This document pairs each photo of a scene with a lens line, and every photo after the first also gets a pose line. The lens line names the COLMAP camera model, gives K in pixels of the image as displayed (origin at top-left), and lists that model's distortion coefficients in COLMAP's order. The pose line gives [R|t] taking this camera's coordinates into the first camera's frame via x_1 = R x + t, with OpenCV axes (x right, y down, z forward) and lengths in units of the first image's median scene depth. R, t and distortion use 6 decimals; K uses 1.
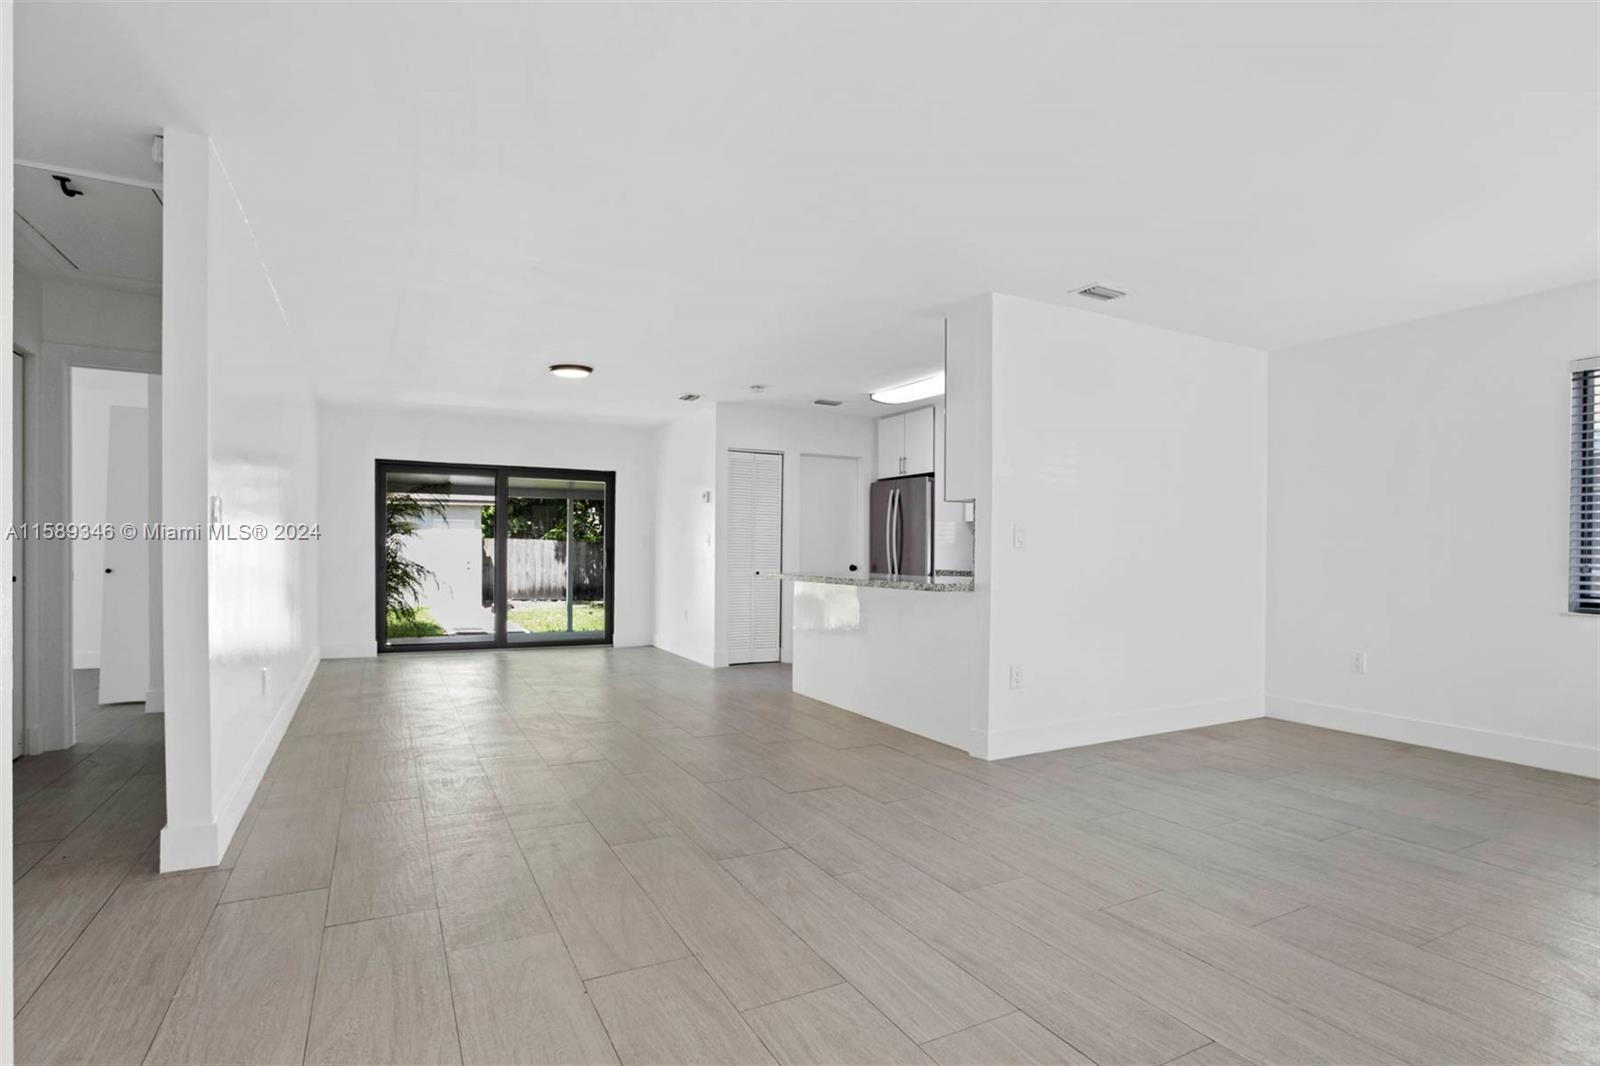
lens RADIAL K [[805.6, 0, 816.0], [0, 805.6, 553.8], [0, 0, 1]] dist [-0.017100, 0.000038]
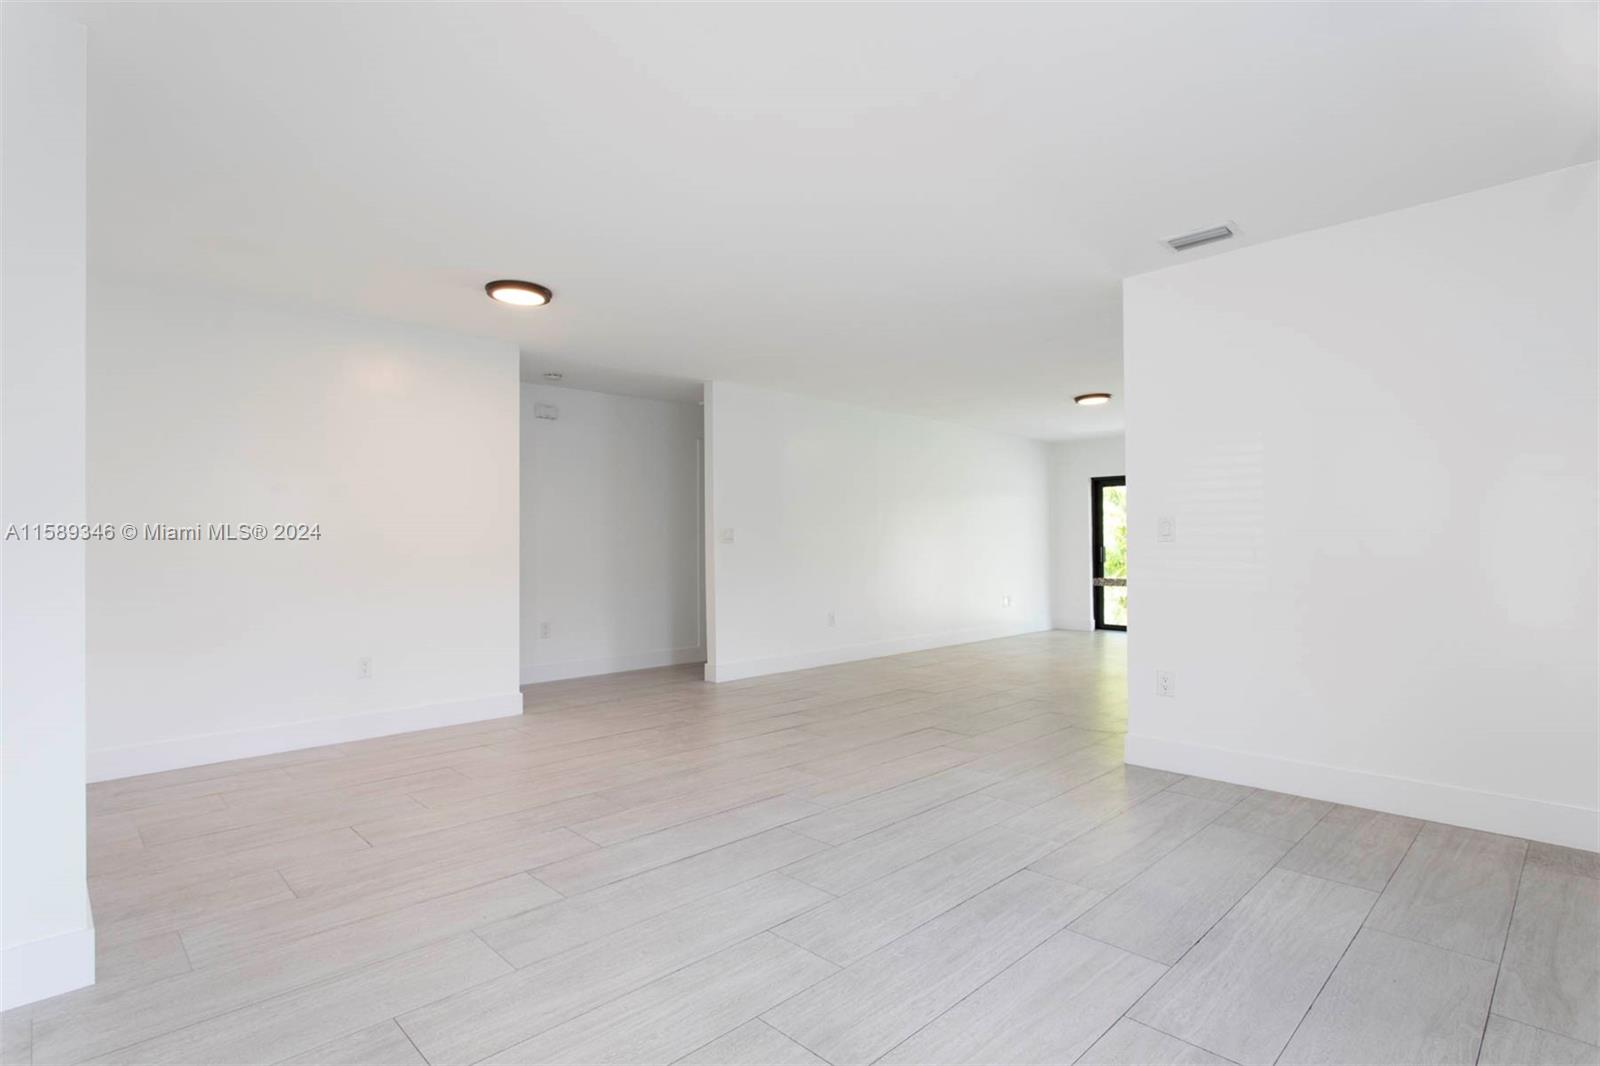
lens RADIAL K [[805.6, 0, 816.0], [0, 805.6, 553.8], [0, 0, 1]] dist [-0.017100, 0.000038]
pose [[0.295250, 0.003187, -0.955415, 1.397815], [0.003430, 0.999984, 0.004395, -0.006567], [0.955414, -0.004575, 0.295234, 0.481130]]
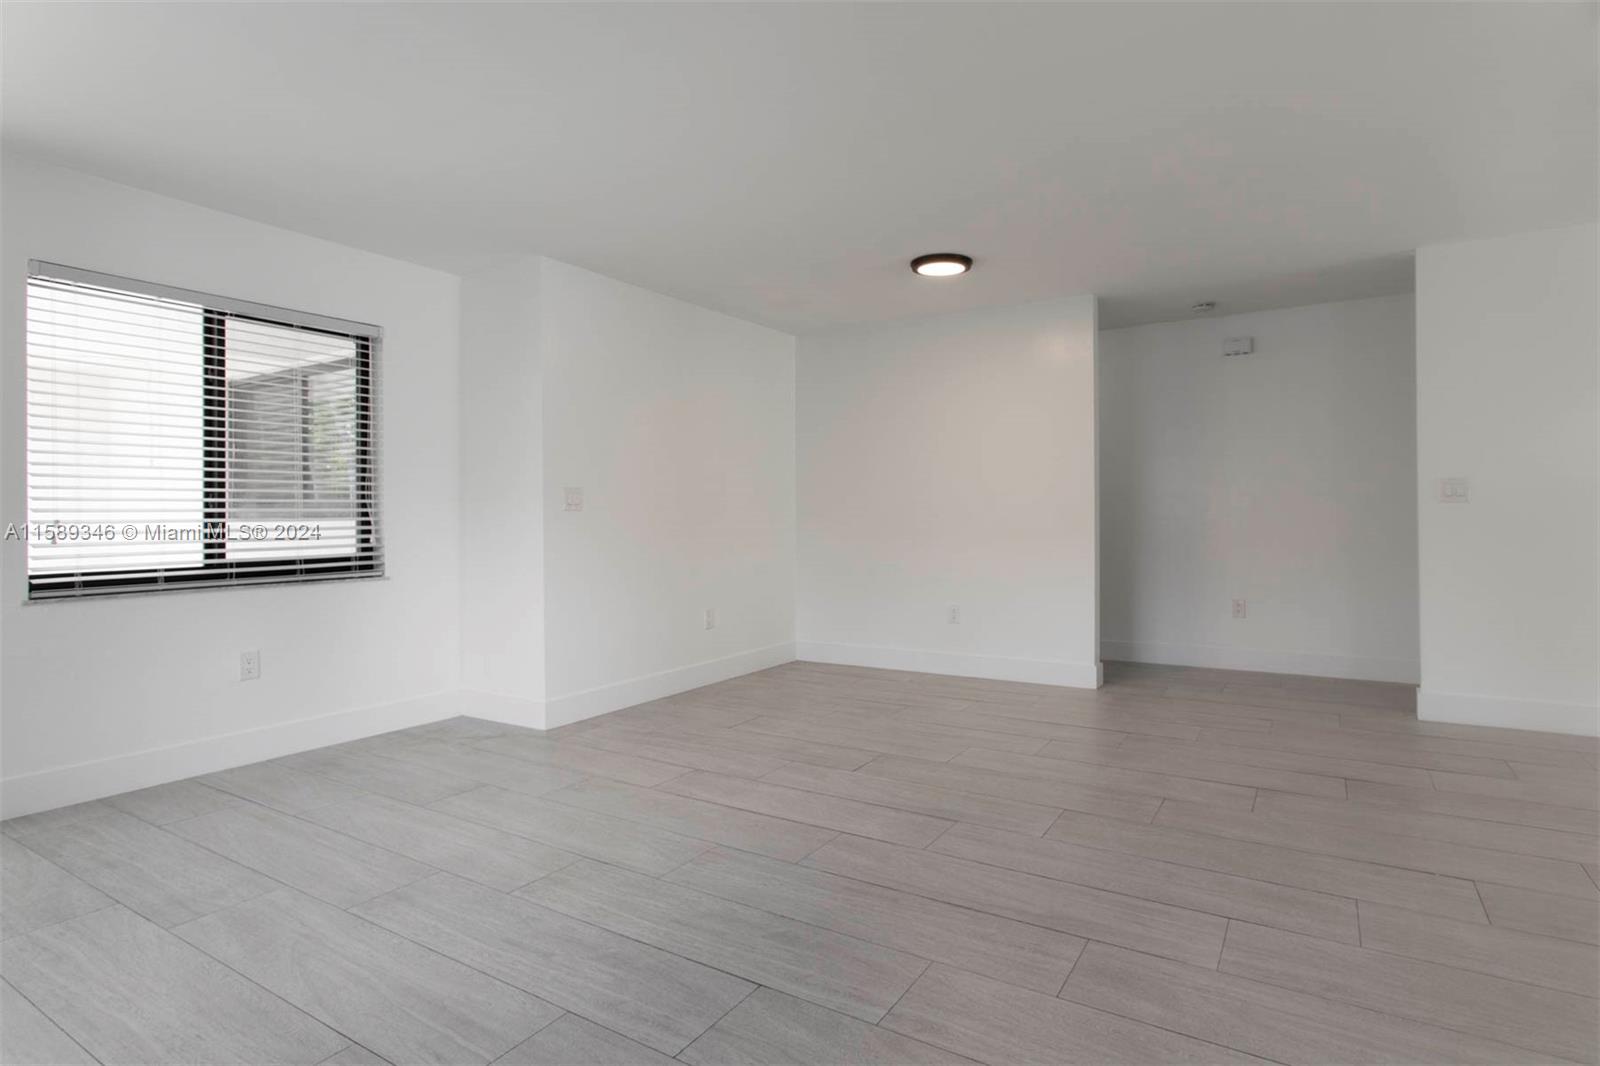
lens RADIAL K [[851.9, 0, 816.3], [0, 851.9, 517.0], [0, 0, 1]] dist [-0.004074, -0.000548]
pose [[-0.873439, 0.001904, -0.486931, 0.884428], [0.002133, 0.999998, 0.000085, -0.000593], [0.486930, -0.000965, -0.873441, 1.542498]]
